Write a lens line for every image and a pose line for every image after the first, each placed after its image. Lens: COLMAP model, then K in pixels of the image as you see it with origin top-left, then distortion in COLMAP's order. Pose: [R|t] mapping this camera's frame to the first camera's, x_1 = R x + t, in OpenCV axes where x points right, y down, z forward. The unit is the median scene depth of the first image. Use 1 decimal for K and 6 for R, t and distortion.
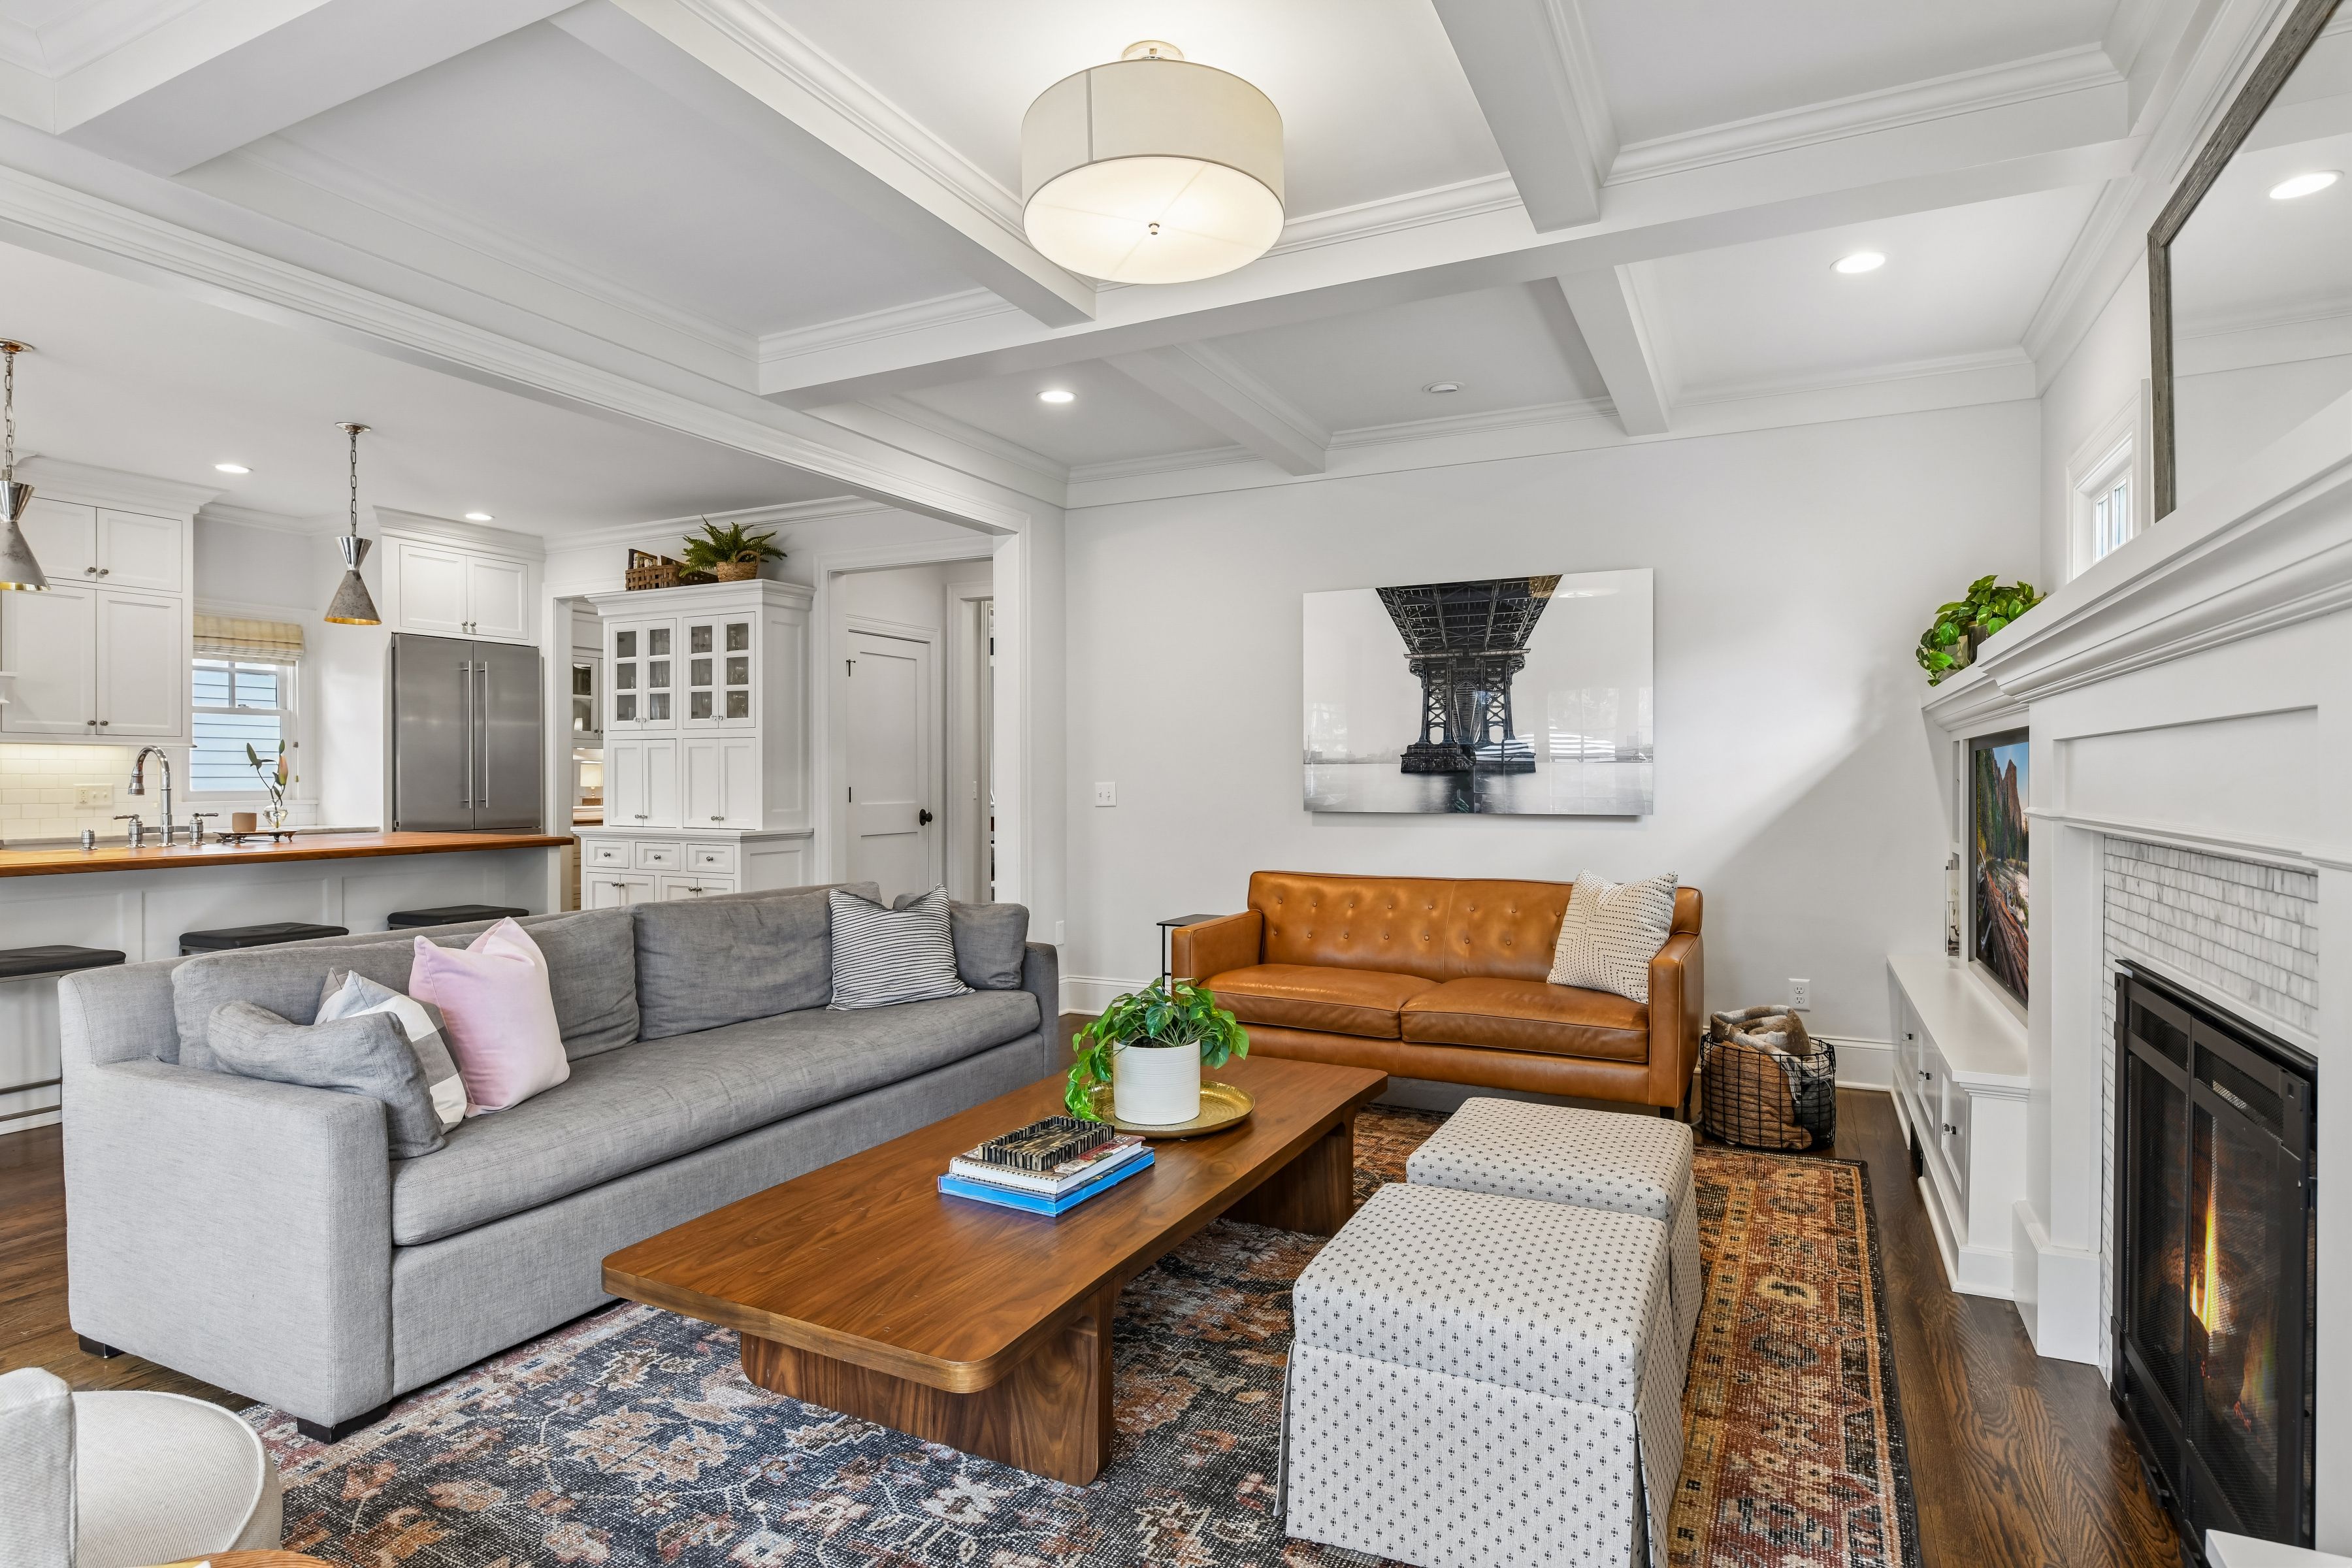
lens RADIAL K [[1213.5, 0, 1191.3], [0, 1213.5, 786.7], [0, 0, 1]] dist [-0.012330, -0.000422]
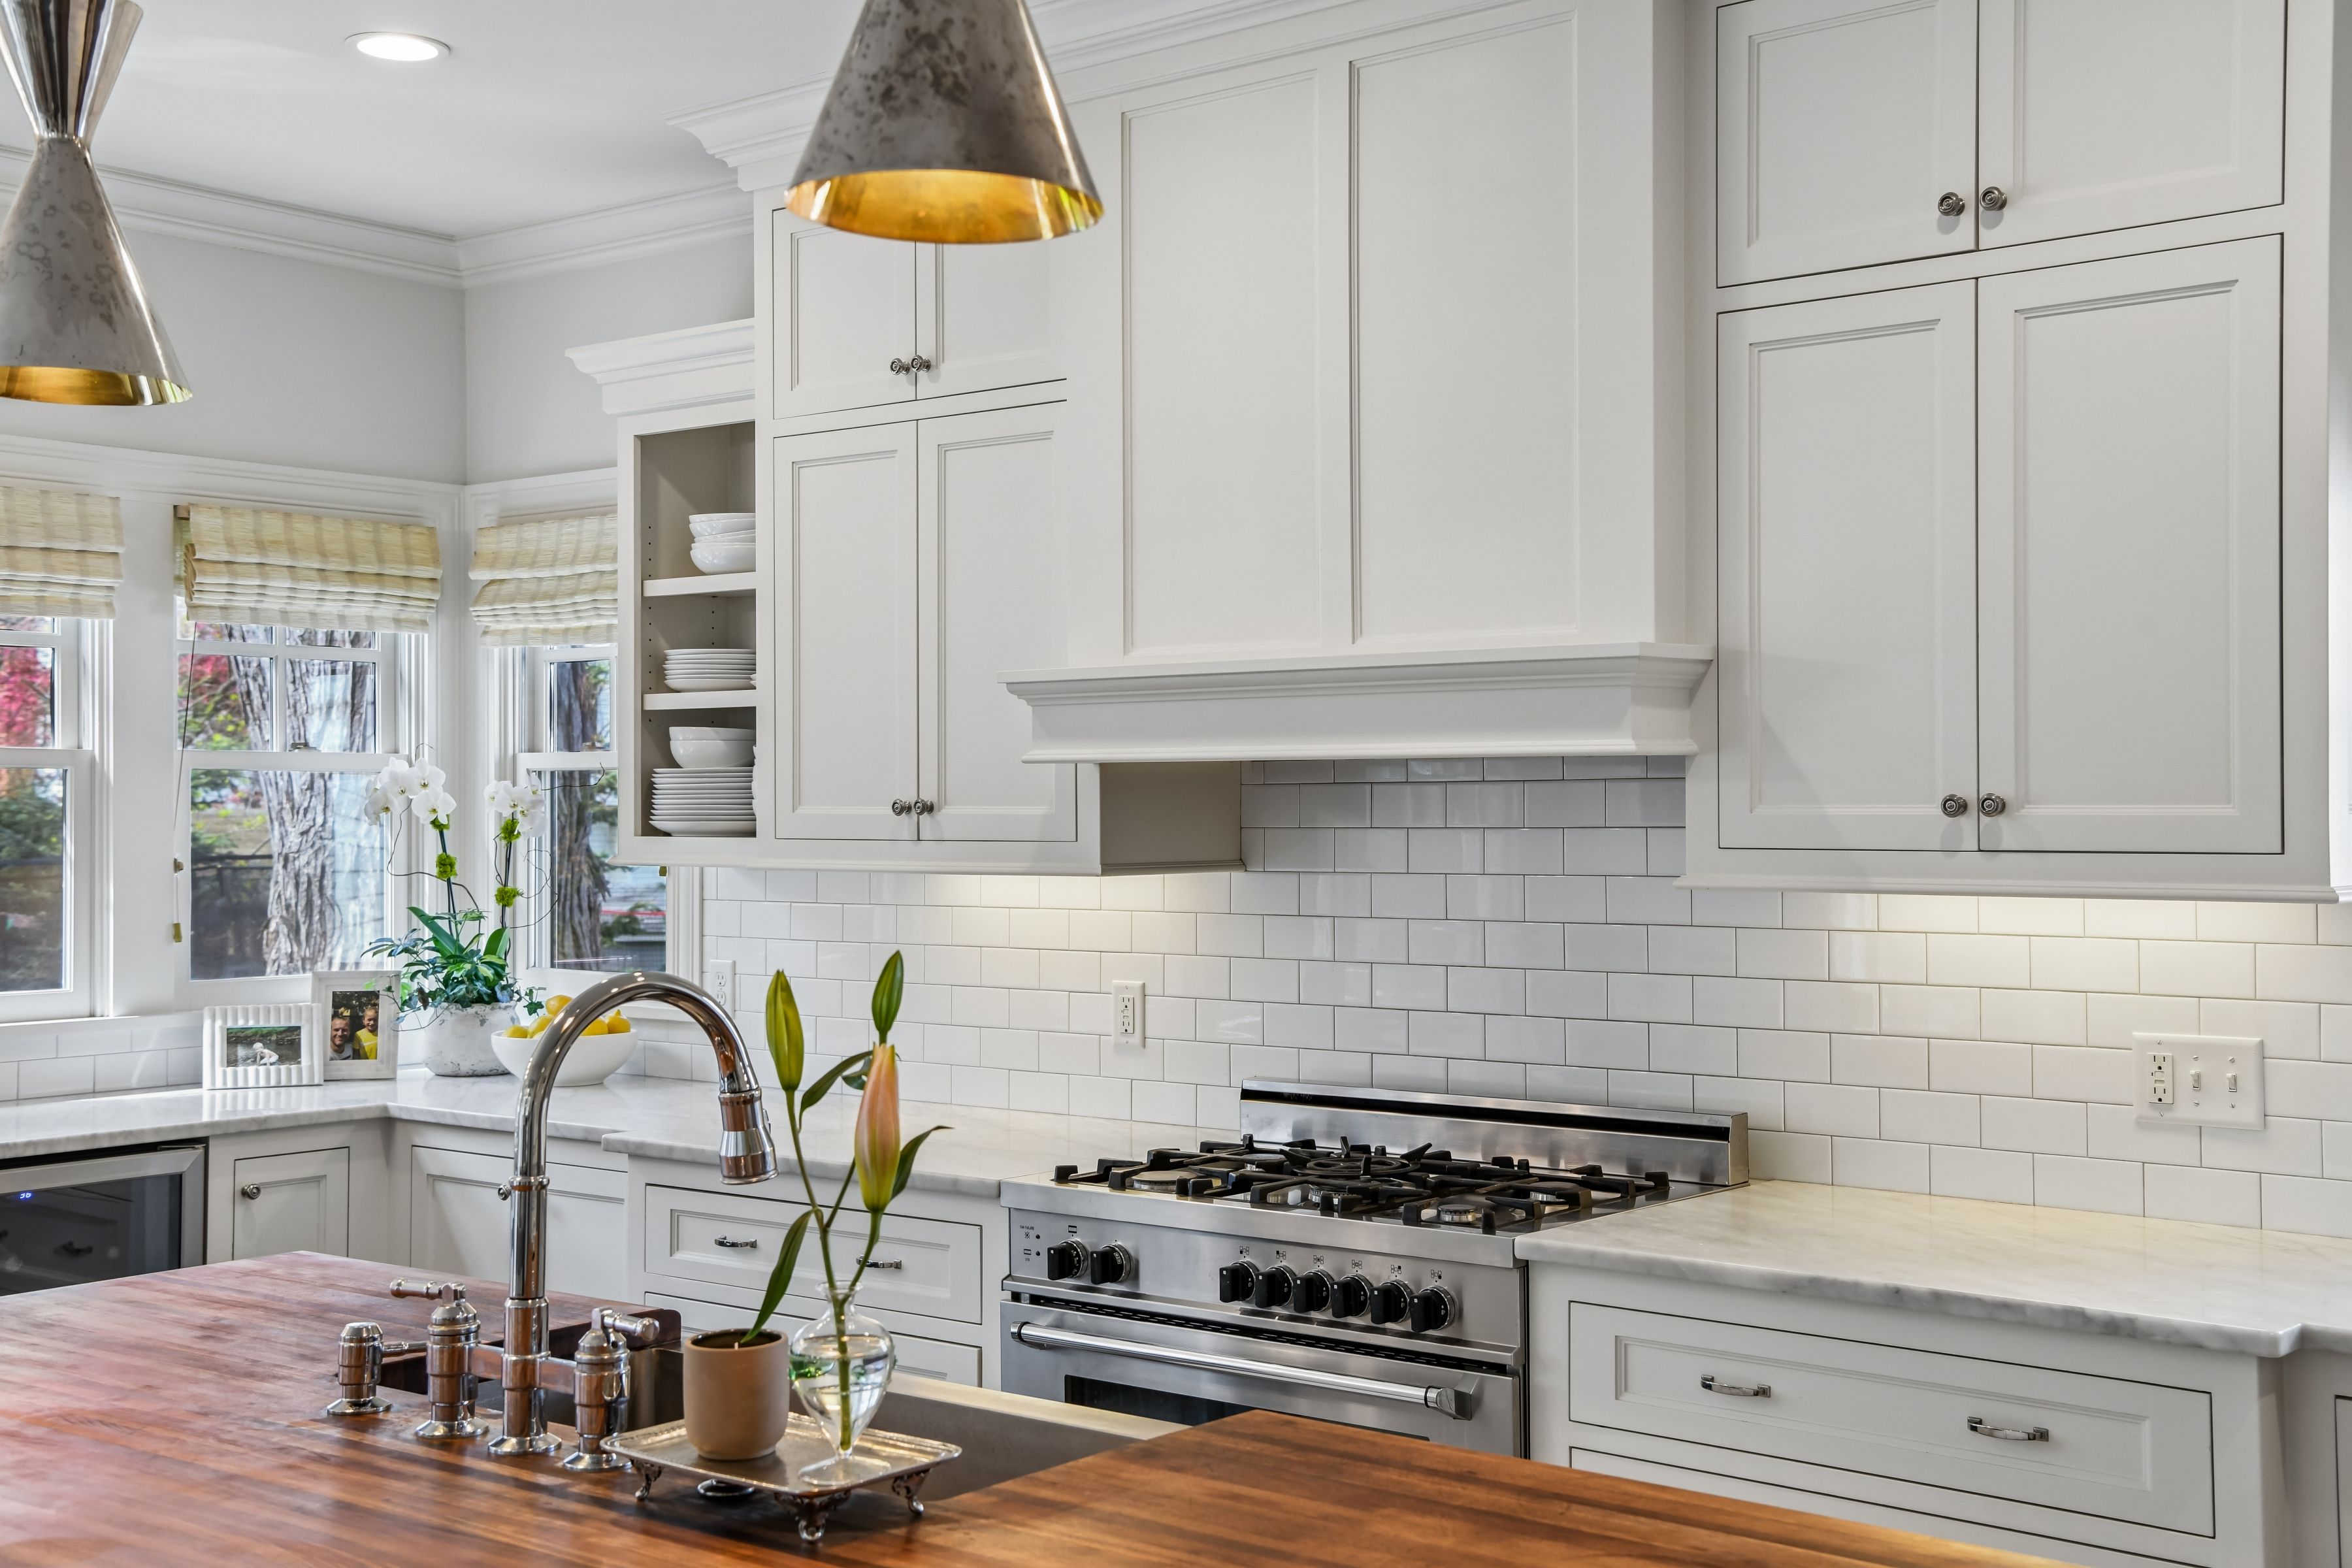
lens RADIAL K [[2677.2, 0, 1176.0], [0, 2677.2, 784.0], [0, 0, 1]] dist [0.082532, 0.012450]
pose [[-0.235702, -0.008286, -0.971790, -0.359198], [-0.003386, 0.999965, -0.007705, -0.059071], [0.971819, 0.001475, -0.235722, 1.087948]]
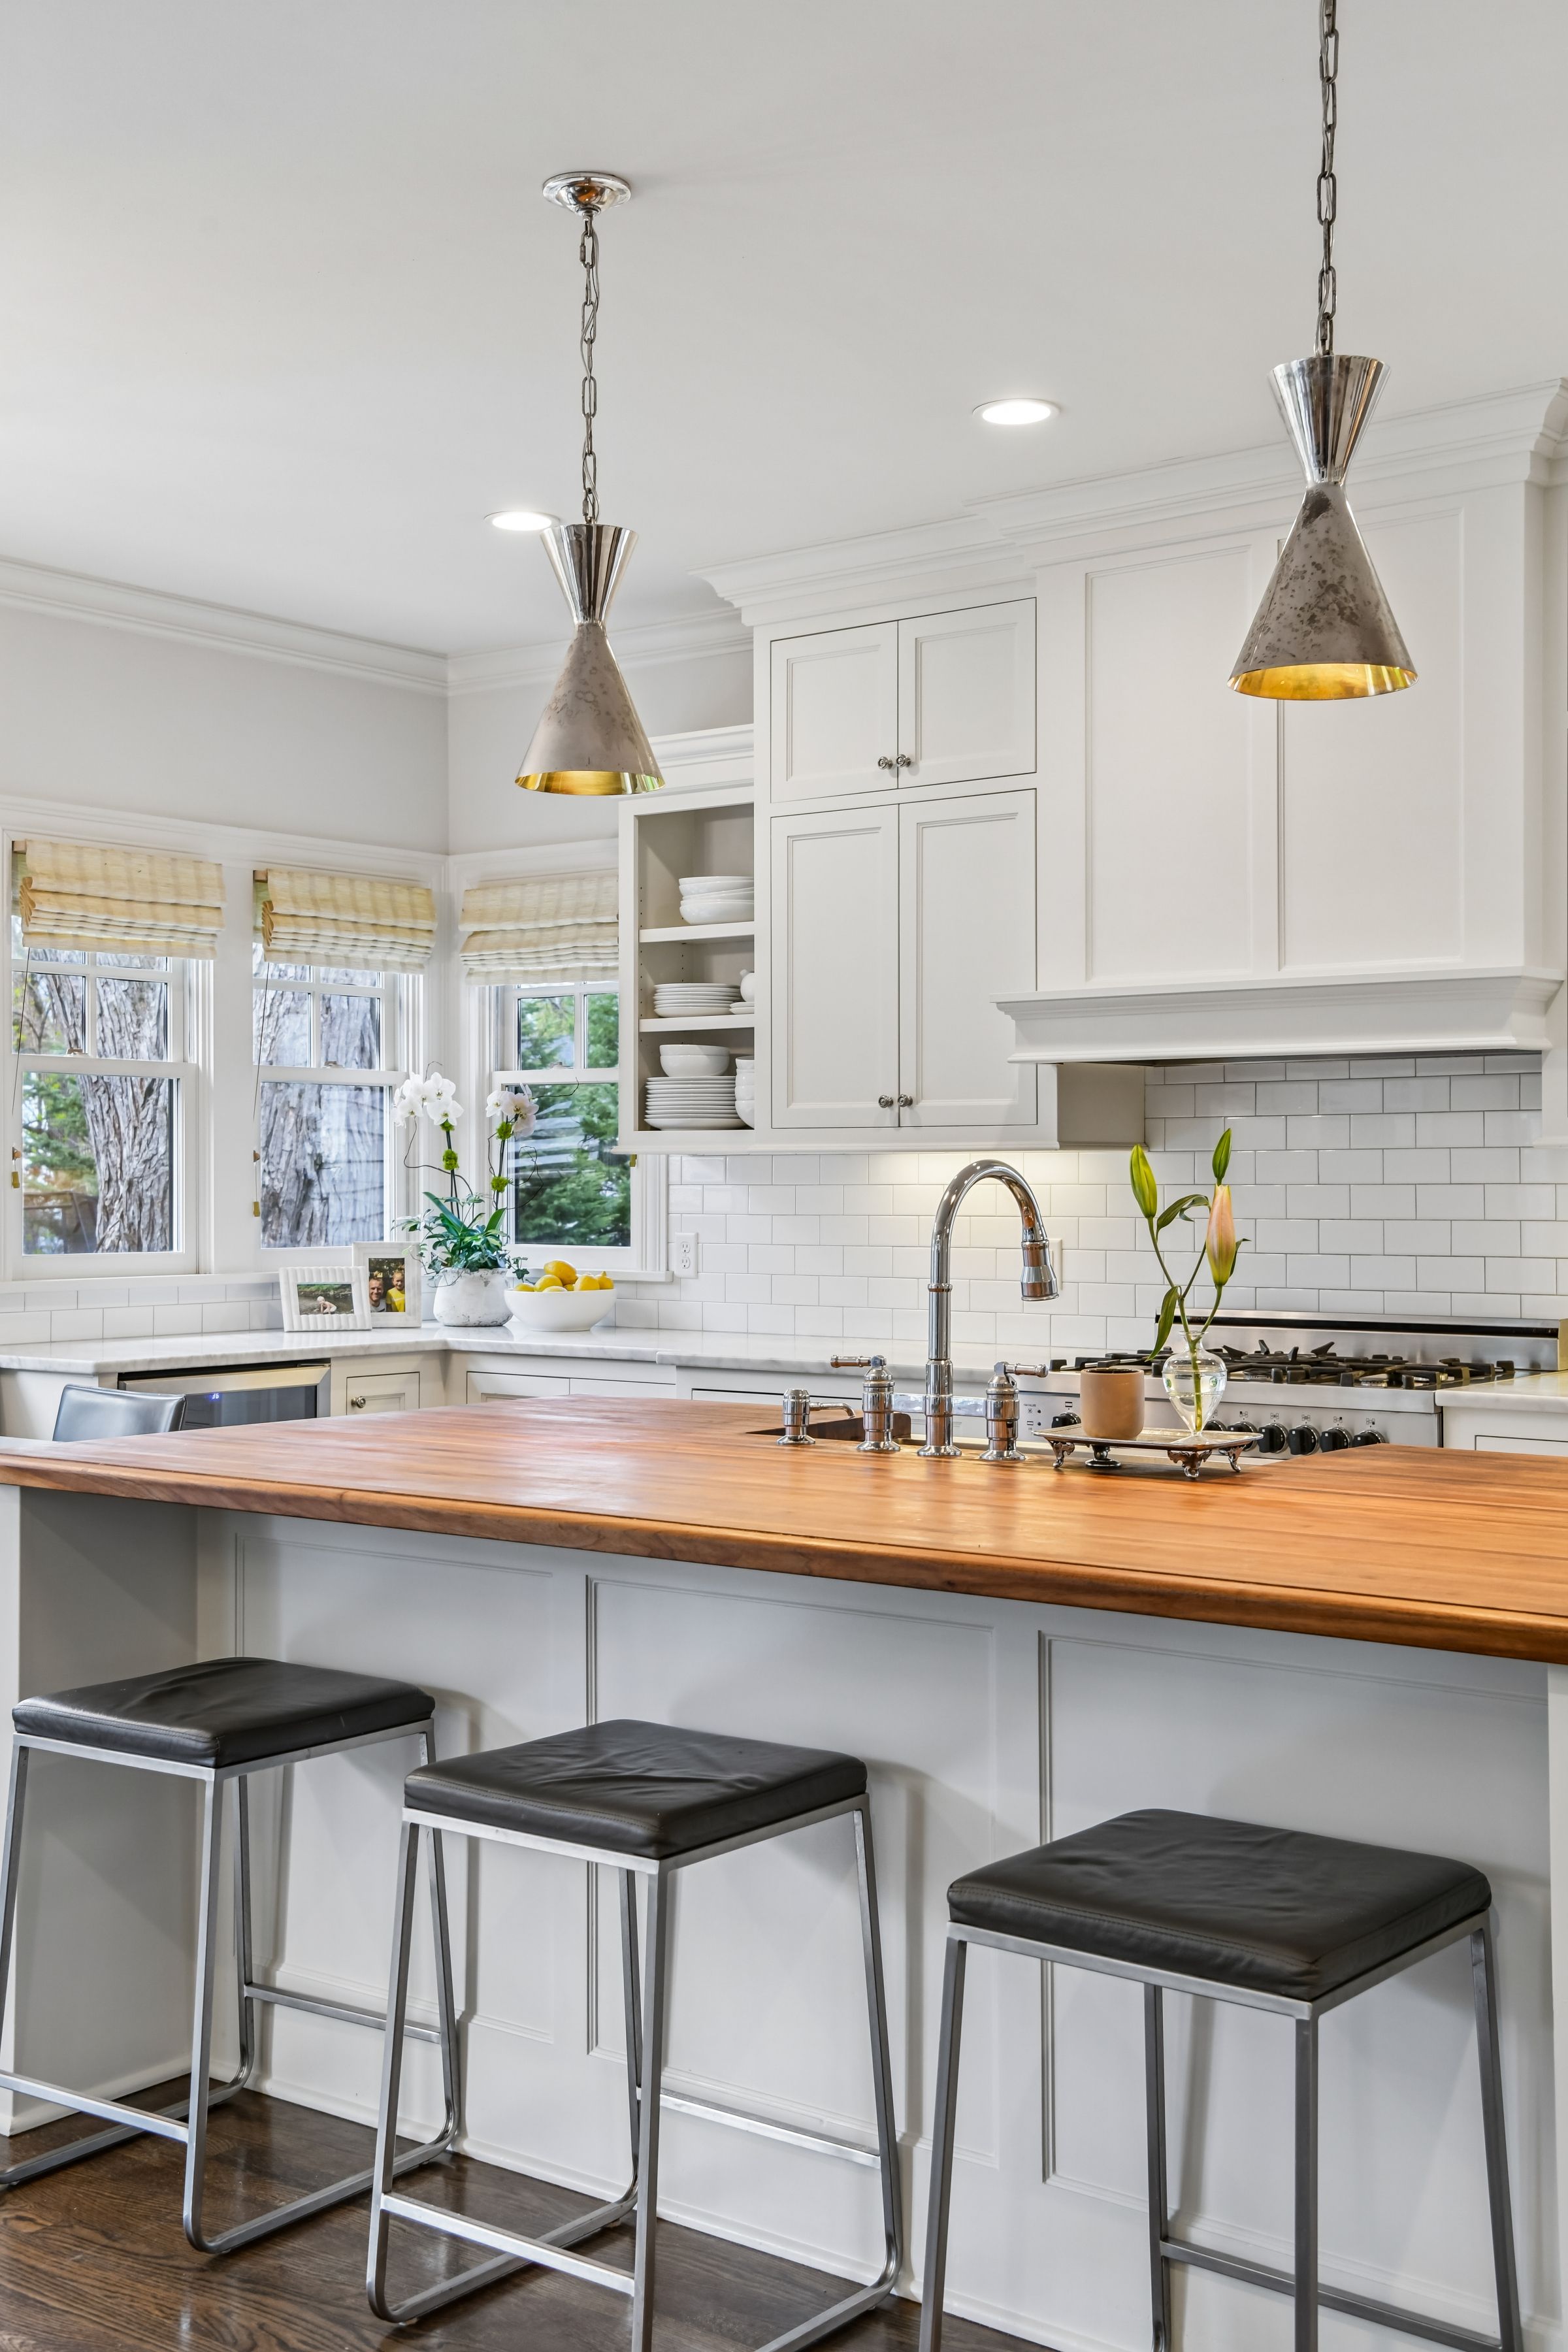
lens RADIAL K [[2596.6, 0, 773.9], [0, 2596.6, 1154.5], [0, 0, 1]] dist [0.061989, 0.040900]
pose [[-0.212540, -0.009573, -0.977106, -0.103194], [-0.005543, 0.999948, -0.008591, -0.026014], [0.977137, 0.003590, -0.212582, 0.984044]]
